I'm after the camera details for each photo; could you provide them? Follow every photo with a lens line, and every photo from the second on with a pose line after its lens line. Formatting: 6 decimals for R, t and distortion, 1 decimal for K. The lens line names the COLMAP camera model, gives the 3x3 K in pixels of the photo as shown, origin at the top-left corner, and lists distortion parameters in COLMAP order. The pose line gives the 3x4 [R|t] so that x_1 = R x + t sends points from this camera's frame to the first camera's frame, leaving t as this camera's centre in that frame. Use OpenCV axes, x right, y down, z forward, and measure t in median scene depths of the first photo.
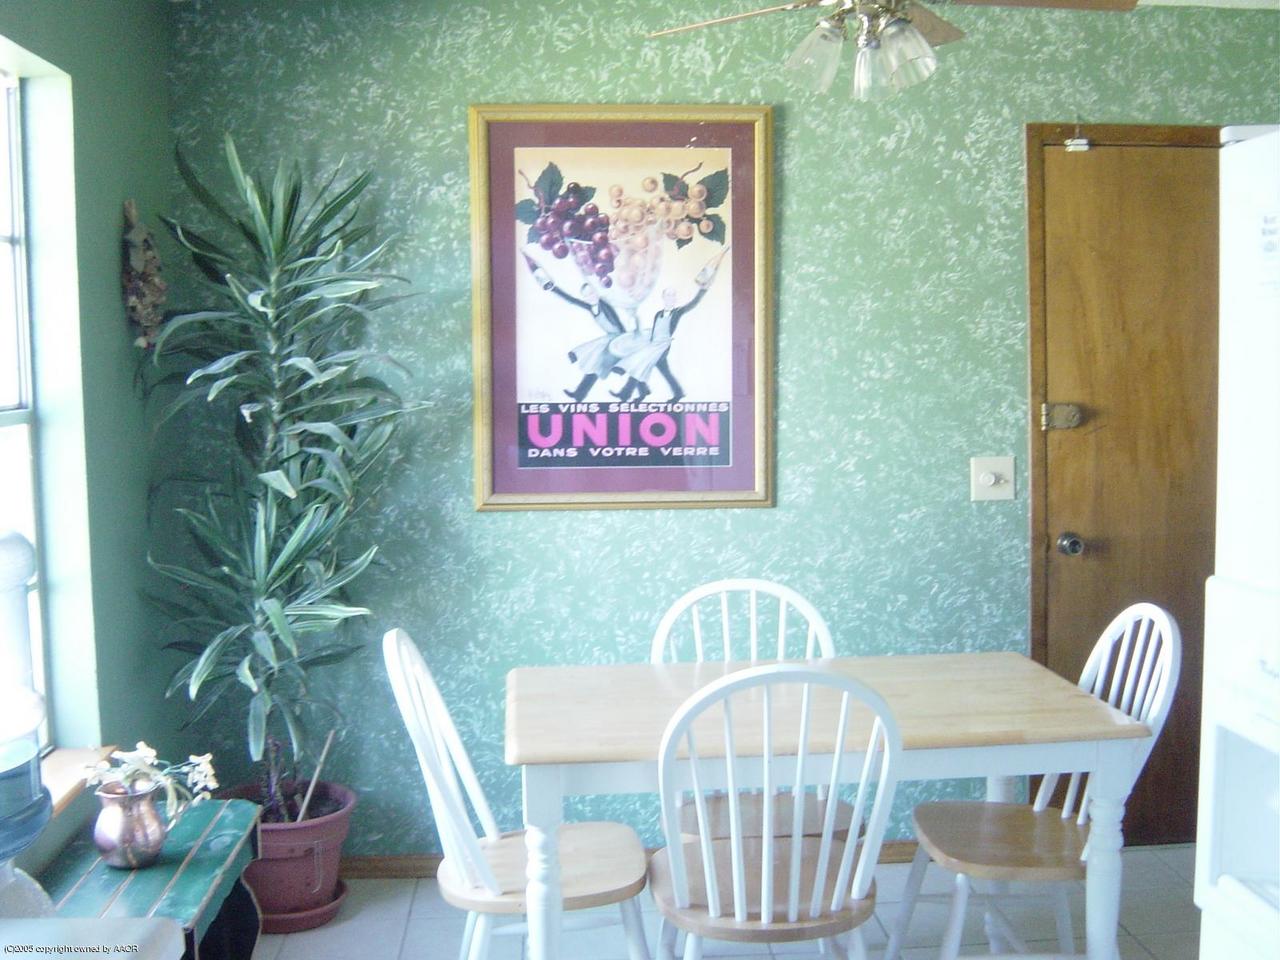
lens RADIAL K [[1480.2, 0, 639.2], [0, 1480.2, 476.8], [0, 0, 1]] dist [-0.139657, 0.000000]
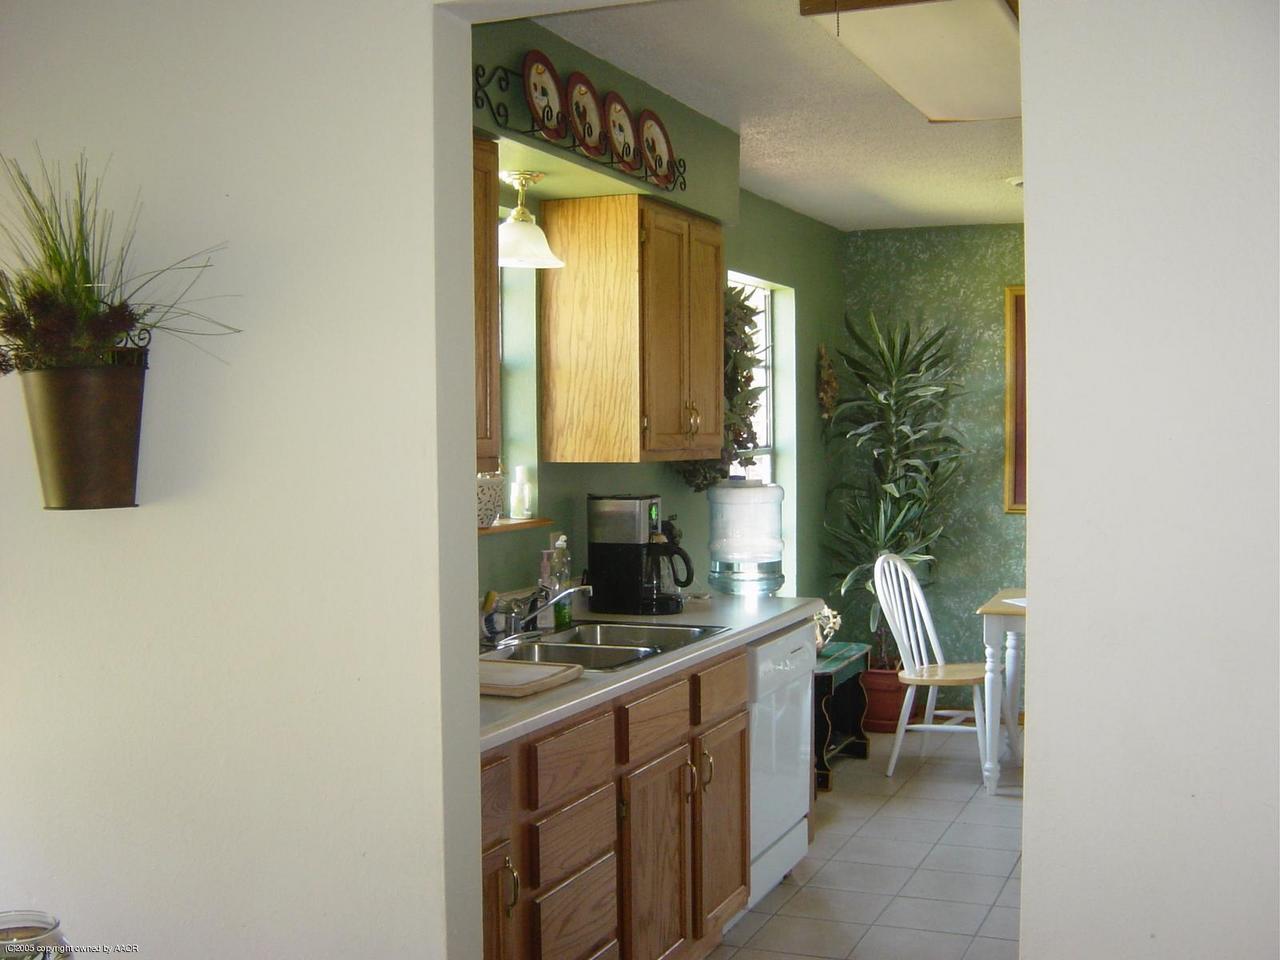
lens RADIAL K [[1480.2, 0, 641.0], [0, 1480.2, 477.0], [0, 0, 1]] dist [-0.139657, 0.000000]
pose [[0.897147, 0.028060, -0.440840, 0.281653], [-0.045900, 0.998500, -0.029856, 0.054188], [0.439341, 0.047020, 0.897089, -0.798598]]
